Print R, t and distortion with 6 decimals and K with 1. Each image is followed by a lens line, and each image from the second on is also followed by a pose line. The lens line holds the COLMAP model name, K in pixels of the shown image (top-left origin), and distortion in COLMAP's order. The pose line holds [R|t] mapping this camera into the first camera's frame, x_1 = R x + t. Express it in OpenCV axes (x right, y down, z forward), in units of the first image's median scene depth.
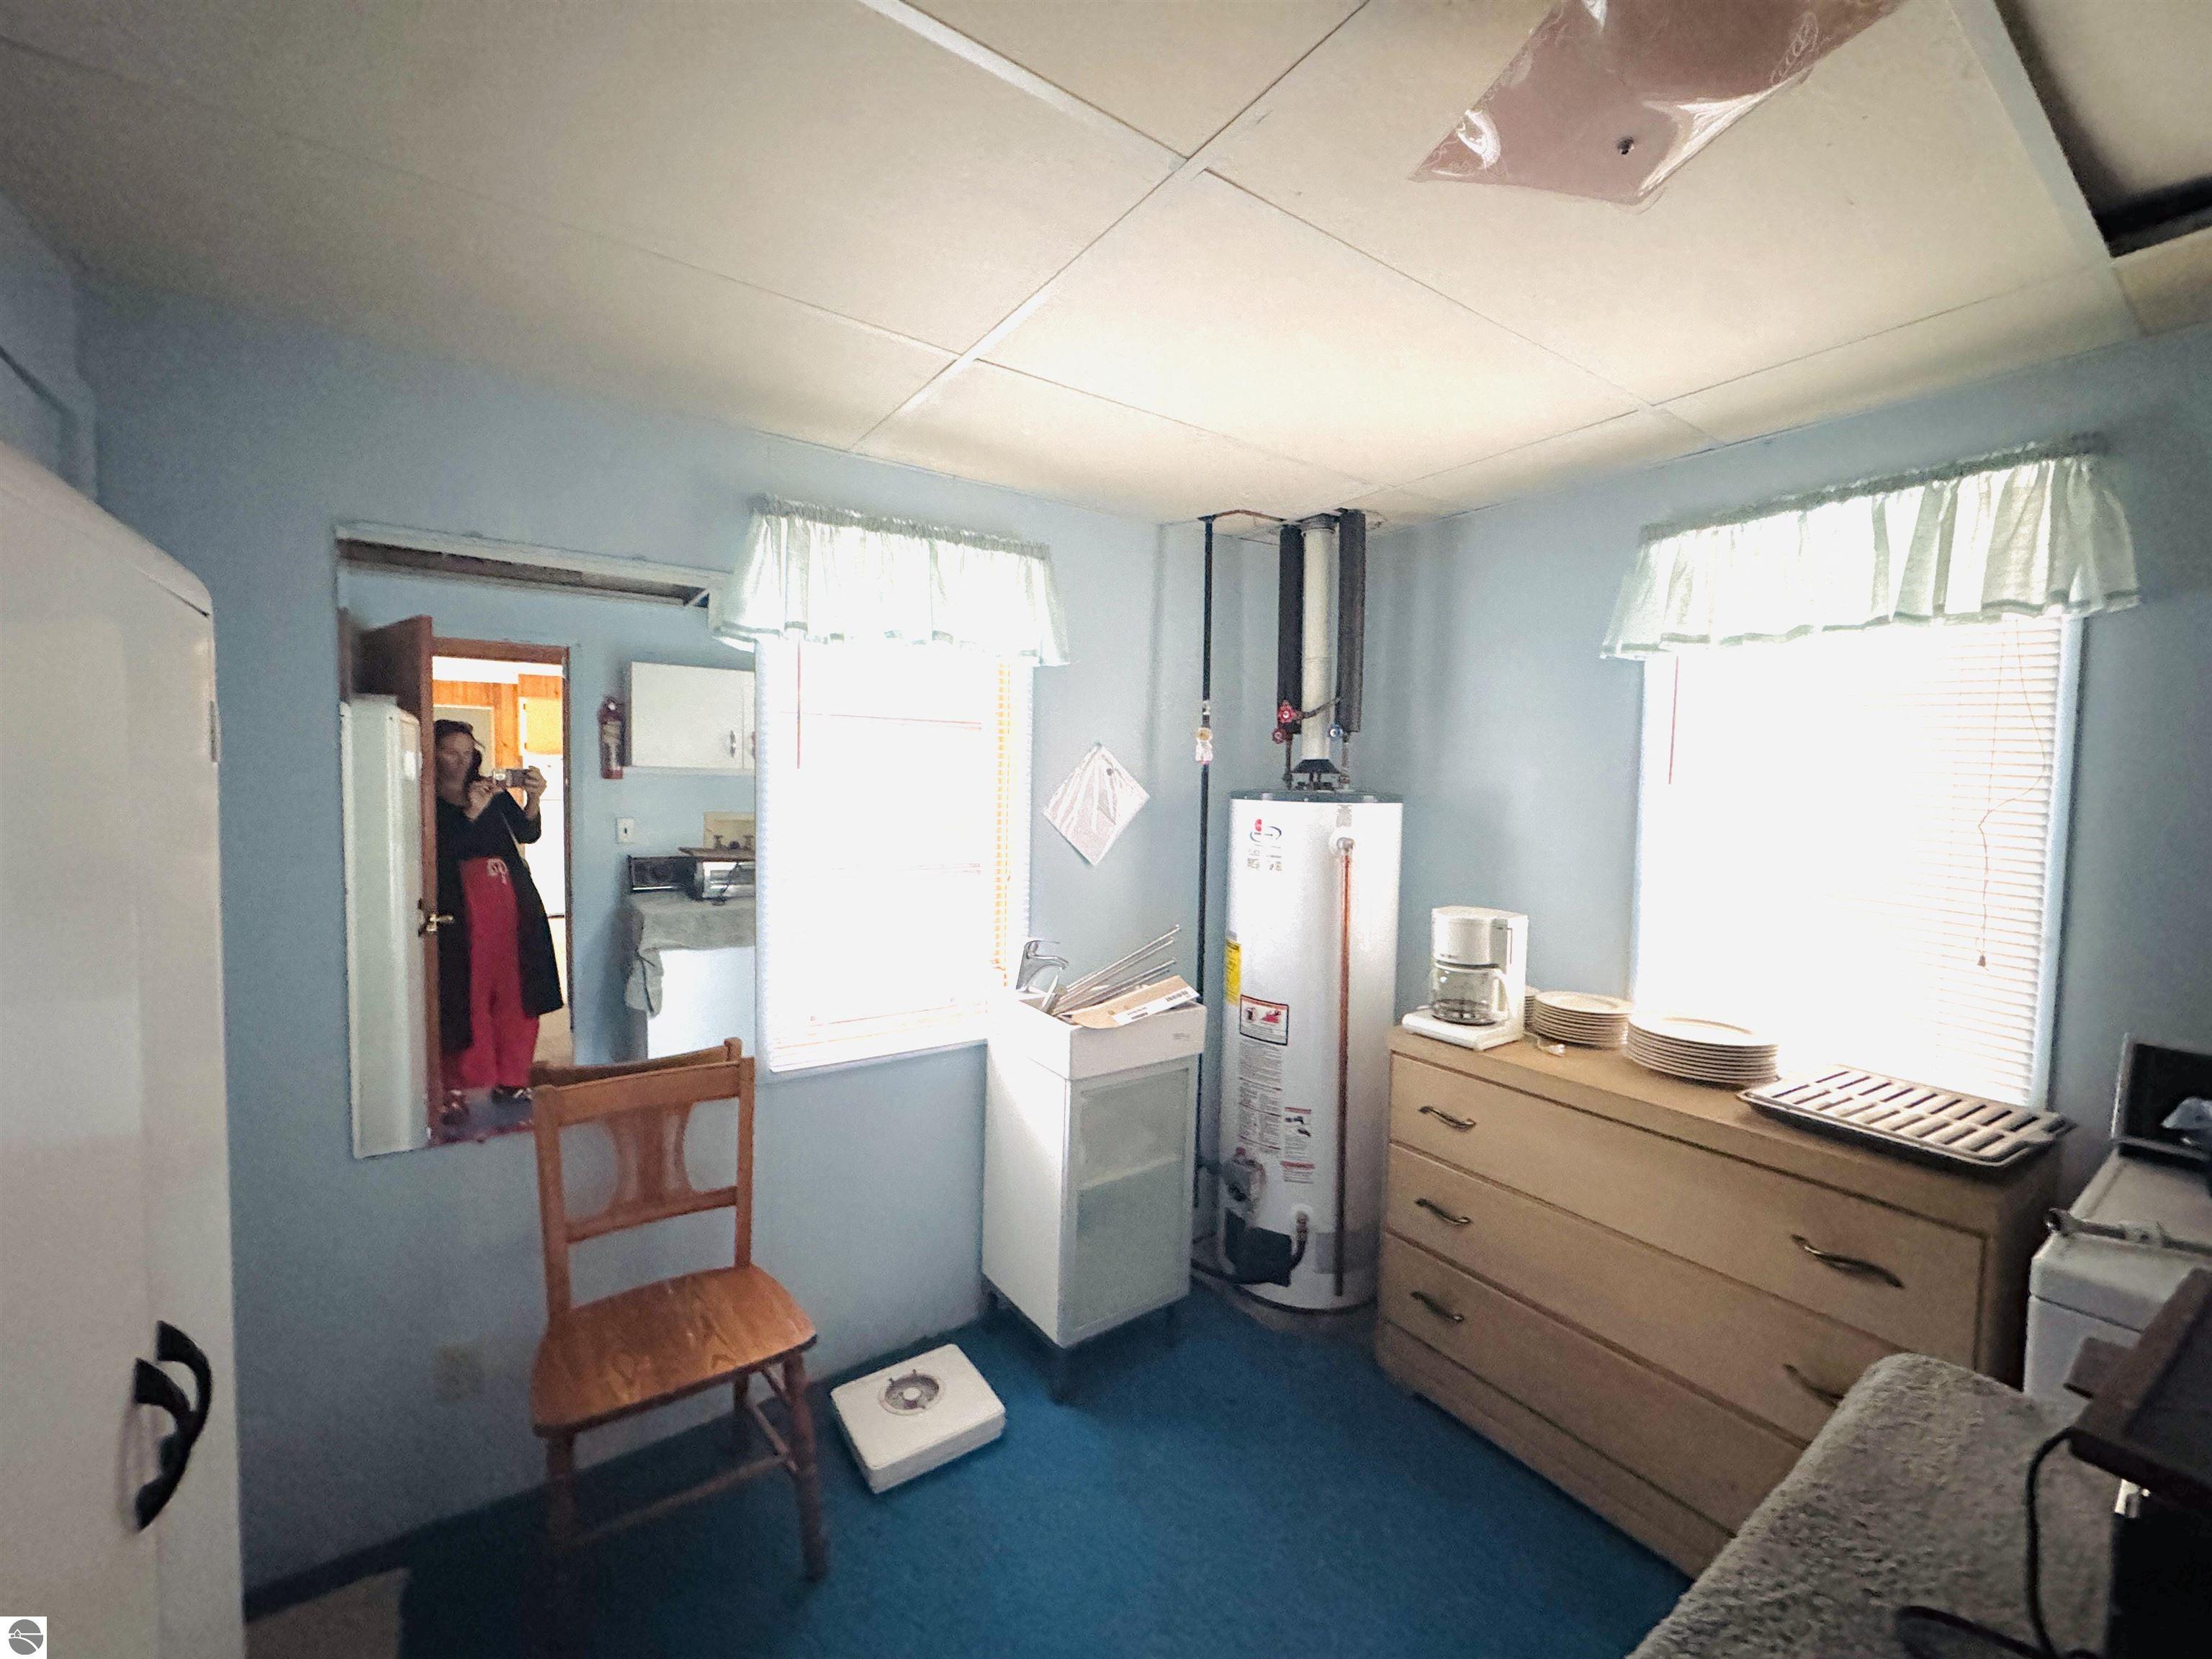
lens RADIAL K [[876.4, 0, 1104.9], [0, 876.4, 828.2], [0, 0, 1]] dist [-0.002337, 0.000327]
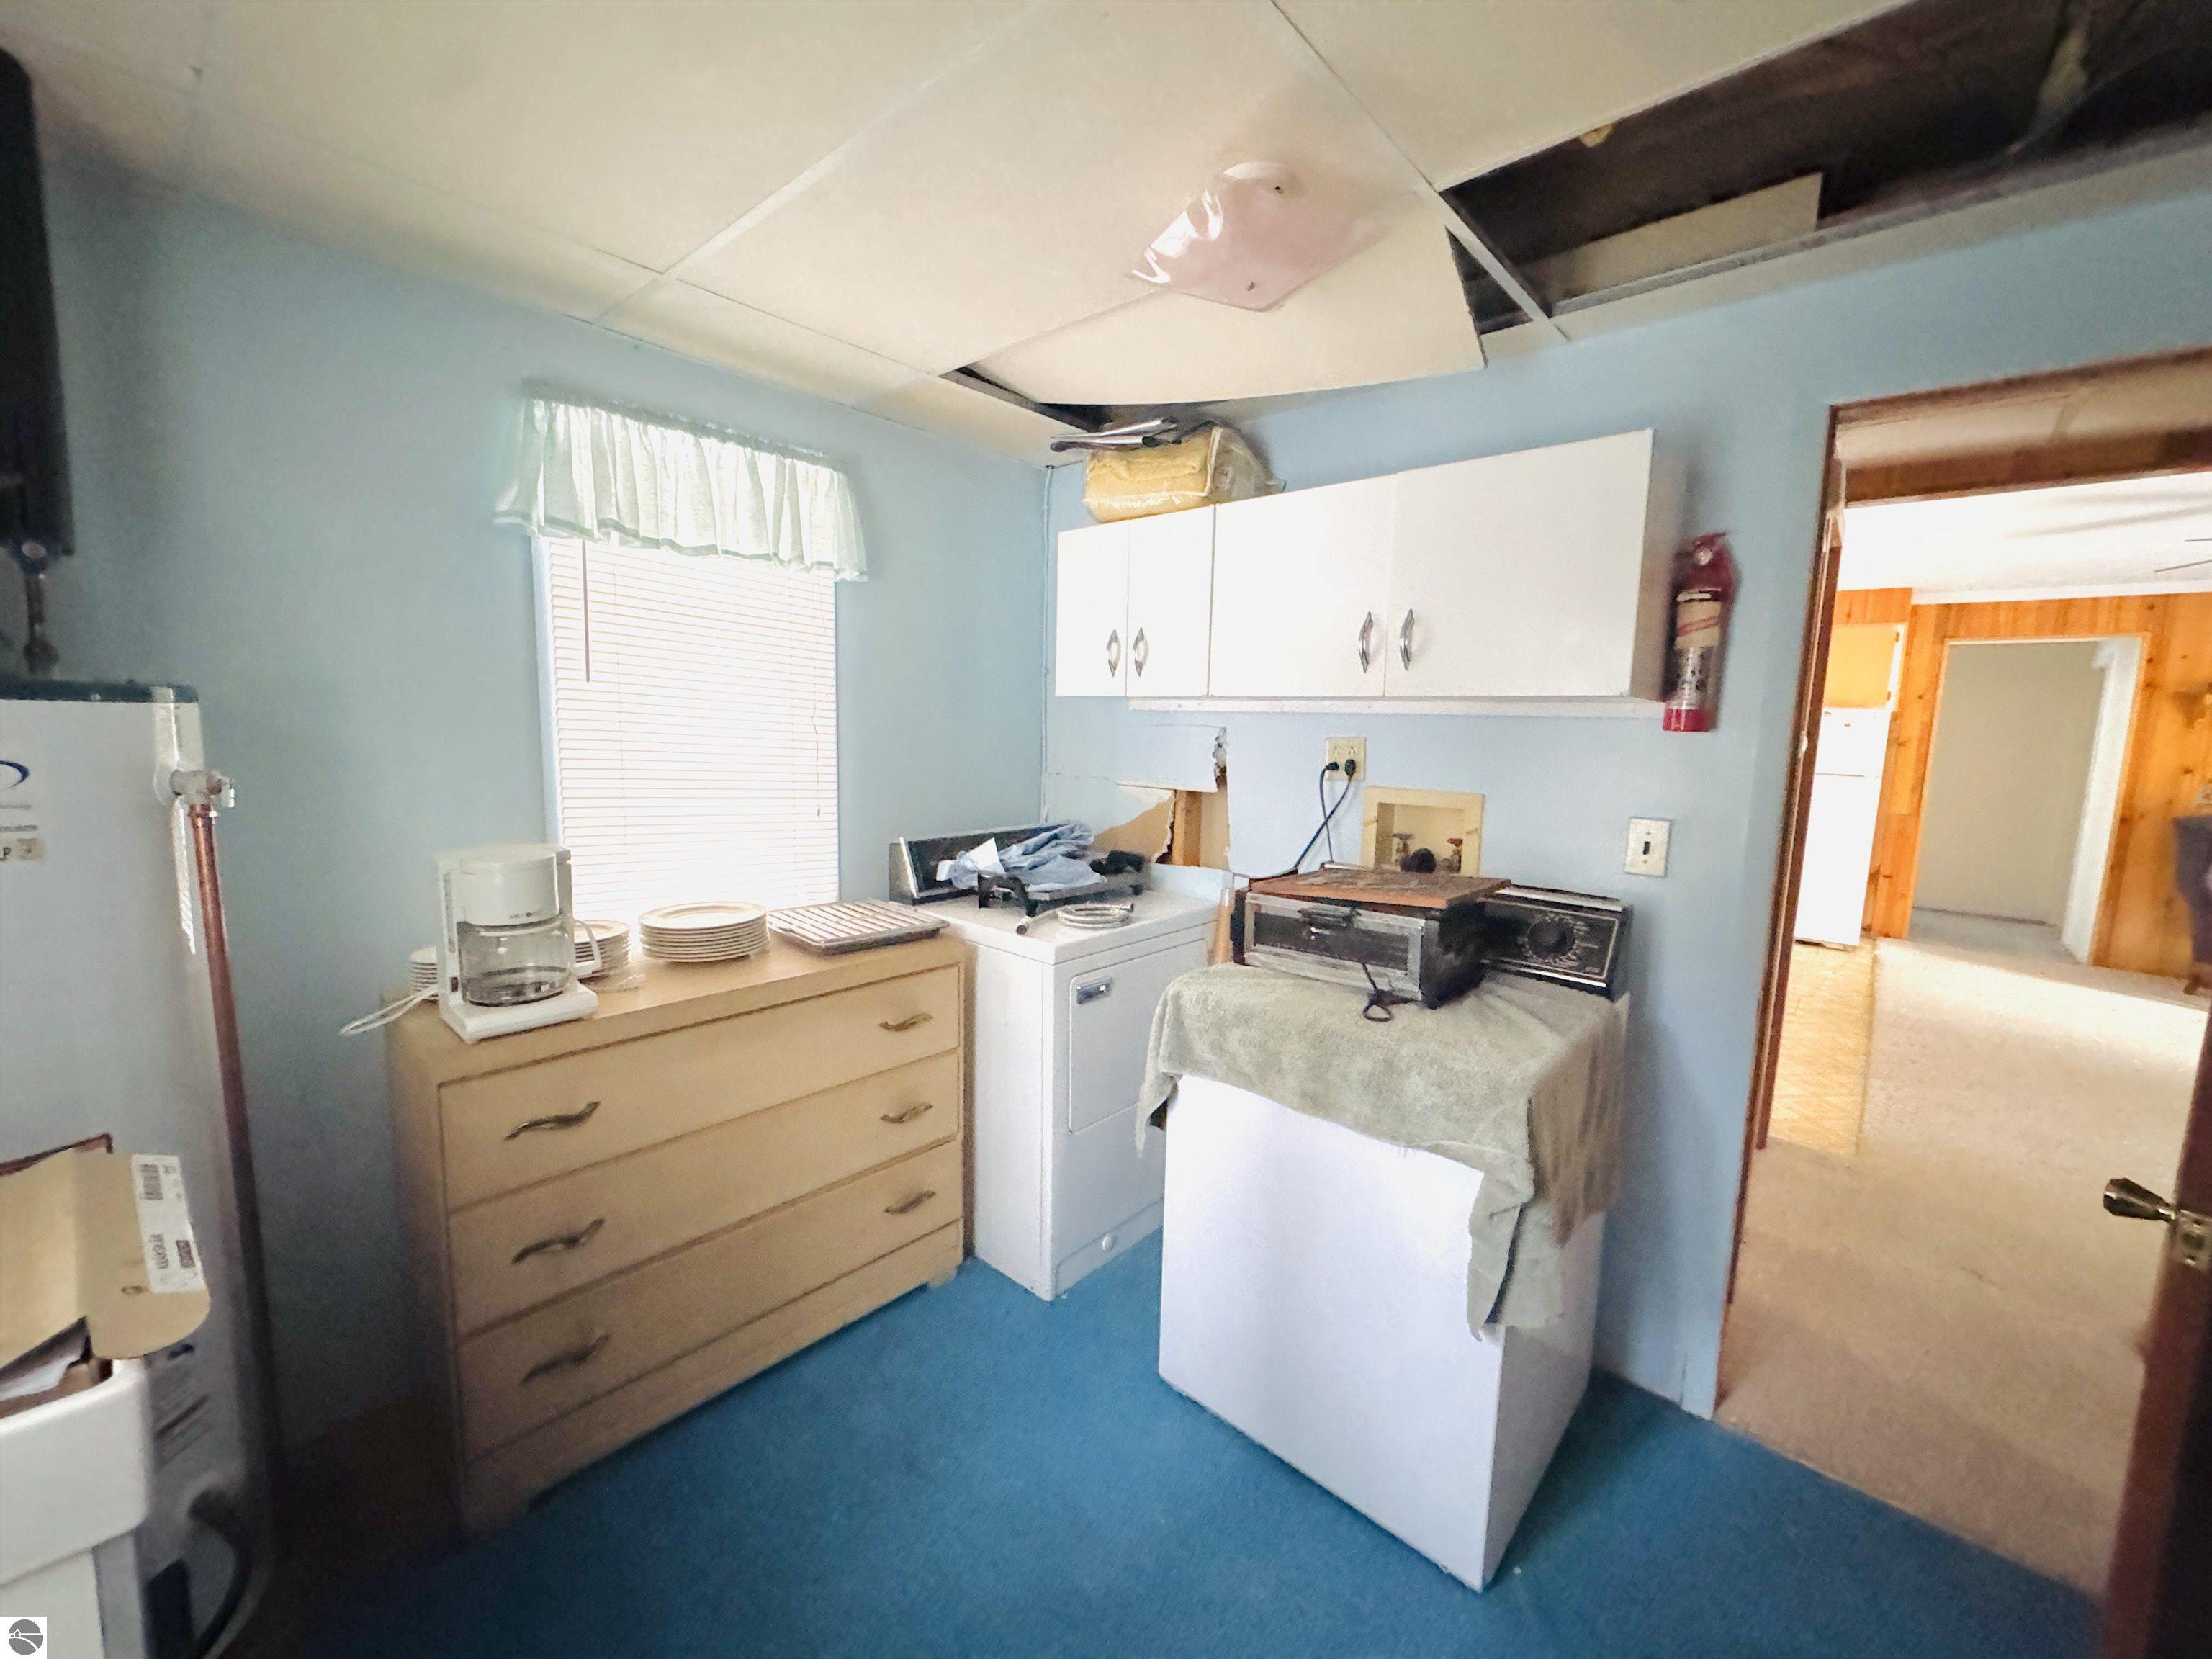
lens RADIAL K [[881.8, 0, 1106.0], [0, 881.8, 829.5], [0, 0, 1]] dist [-0.001545, 0.000009]
pose [[-0.235042, -0.144283, 0.961217, -0.480523], [0.014573, 0.988287, 0.151910, -0.033099], [-0.971876, 0.049713, -0.230186, 0.799360]]
